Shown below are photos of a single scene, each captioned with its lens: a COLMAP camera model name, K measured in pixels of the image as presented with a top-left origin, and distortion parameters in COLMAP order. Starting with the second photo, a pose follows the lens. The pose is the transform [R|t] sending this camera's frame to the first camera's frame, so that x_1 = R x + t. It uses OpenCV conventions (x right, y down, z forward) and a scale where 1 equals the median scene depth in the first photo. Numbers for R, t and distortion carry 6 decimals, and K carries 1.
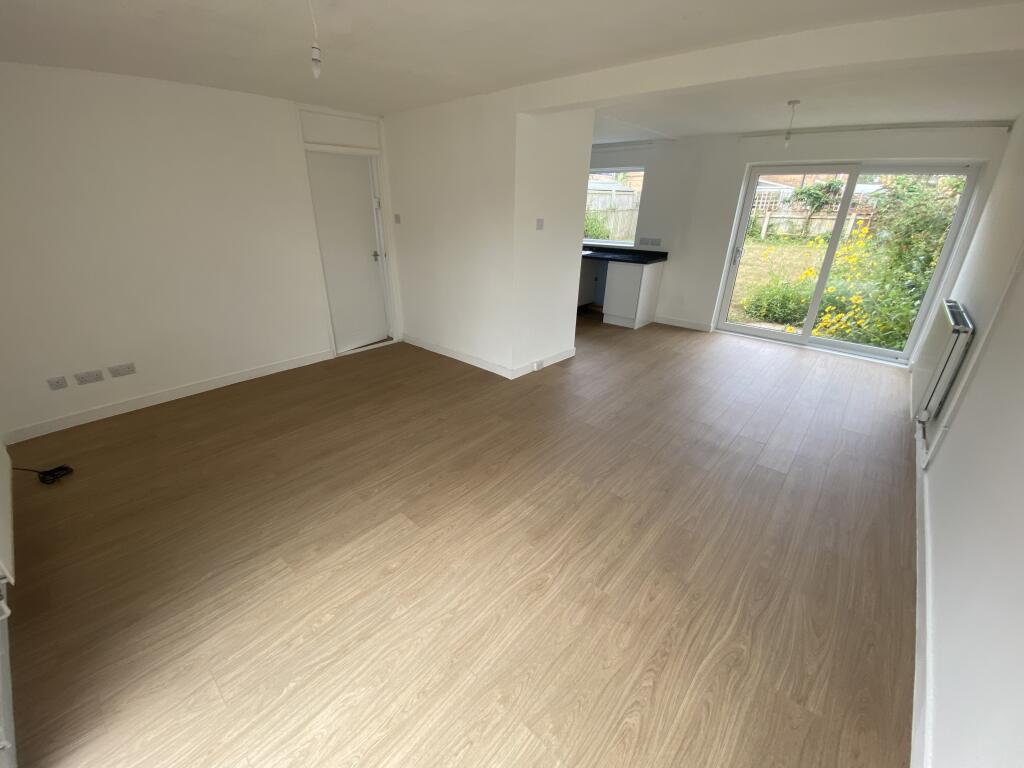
lens RADIAL K [[415.6, 0, 514.8], [0, 415.6, 375.9], [0, 0, 1]] dist [-0.030380, -0.000642]
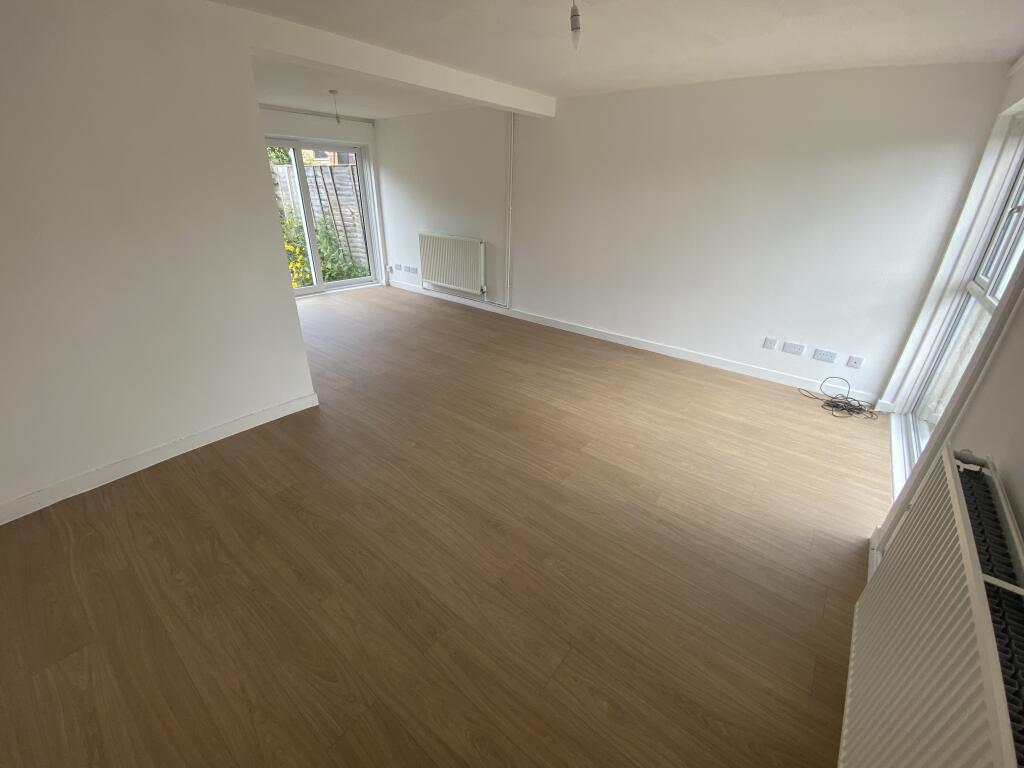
lens RADIAL K [[415.6, 0, 518.1], [0, 415.6, 387.9], [0, 0, 1]] dist [-0.030380, -0.000642]
pose [[-0.044522, -0.450998, 0.891414, -1.233165], [0.380829, 0.817259, 0.432501, -0.385812], [-0.923573, 0.358732, 0.135367, 0.940859]]
